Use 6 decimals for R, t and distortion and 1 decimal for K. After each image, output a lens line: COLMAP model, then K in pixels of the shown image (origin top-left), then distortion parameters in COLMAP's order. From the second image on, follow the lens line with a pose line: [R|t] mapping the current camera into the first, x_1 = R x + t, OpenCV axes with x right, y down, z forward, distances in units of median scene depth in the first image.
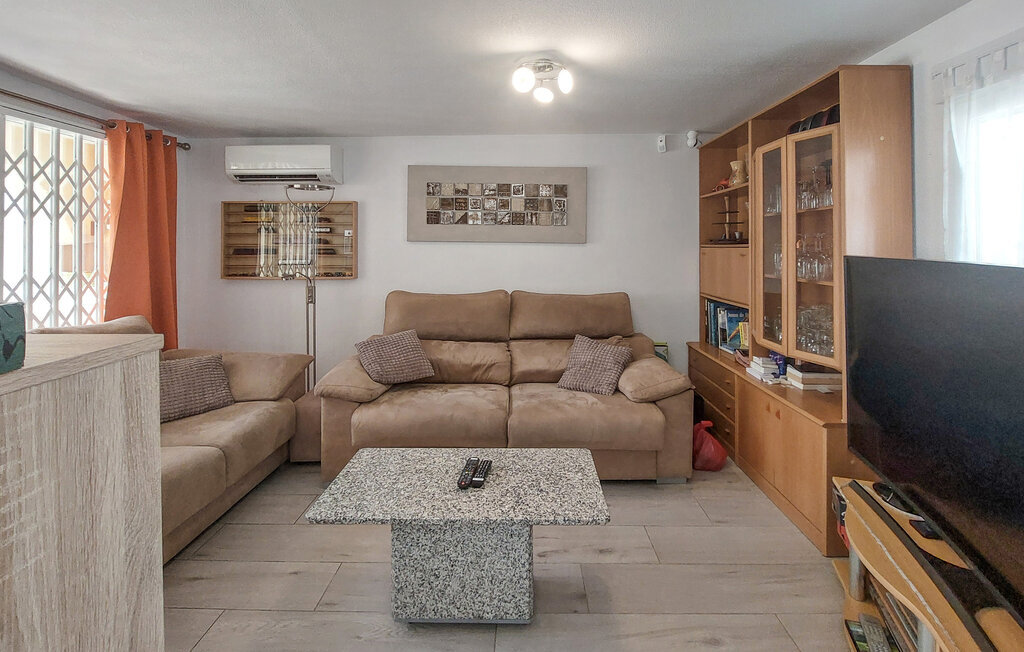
lens RADIAL K [[431.6, 0, 513.9], [0, 431.6, 251.2], [0, 0, 1]] dist [-0.002063, -0.000195]
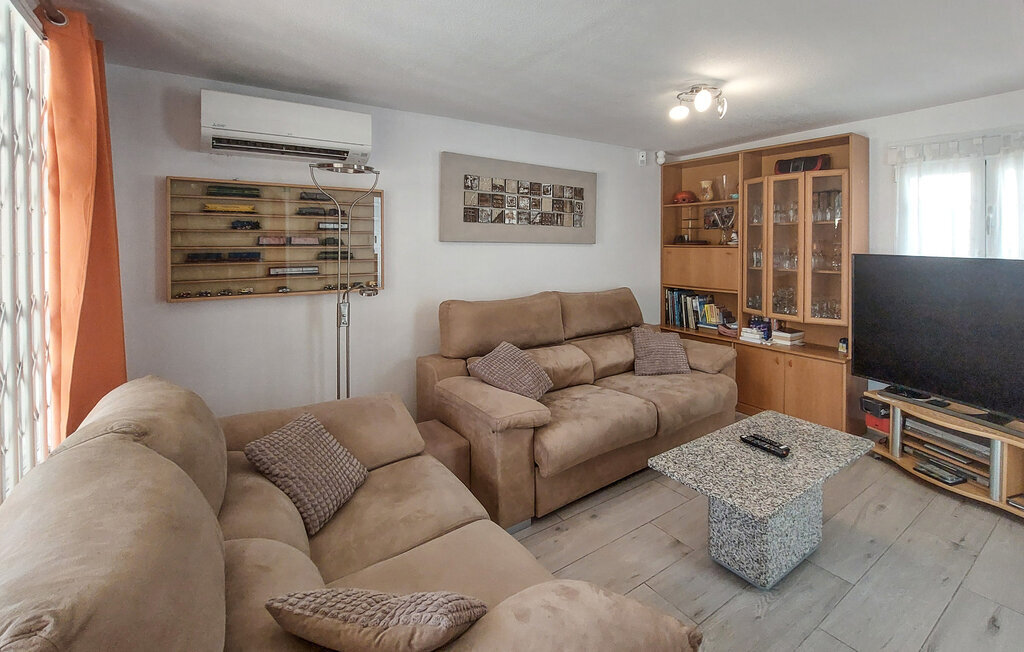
lens RADIAL K [[453.8, 0, 508.6], [0, 453.8, 255.8], [0, 0, 1]] dist [-0.001080, -0.000453]
pose [[0.816497, -0.017138, 0.577096, -0.665357], [0.005346, 0.999741, 0.022126, -0.014388], [-0.577326, -0.014981, 0.816377, 0.199219]]
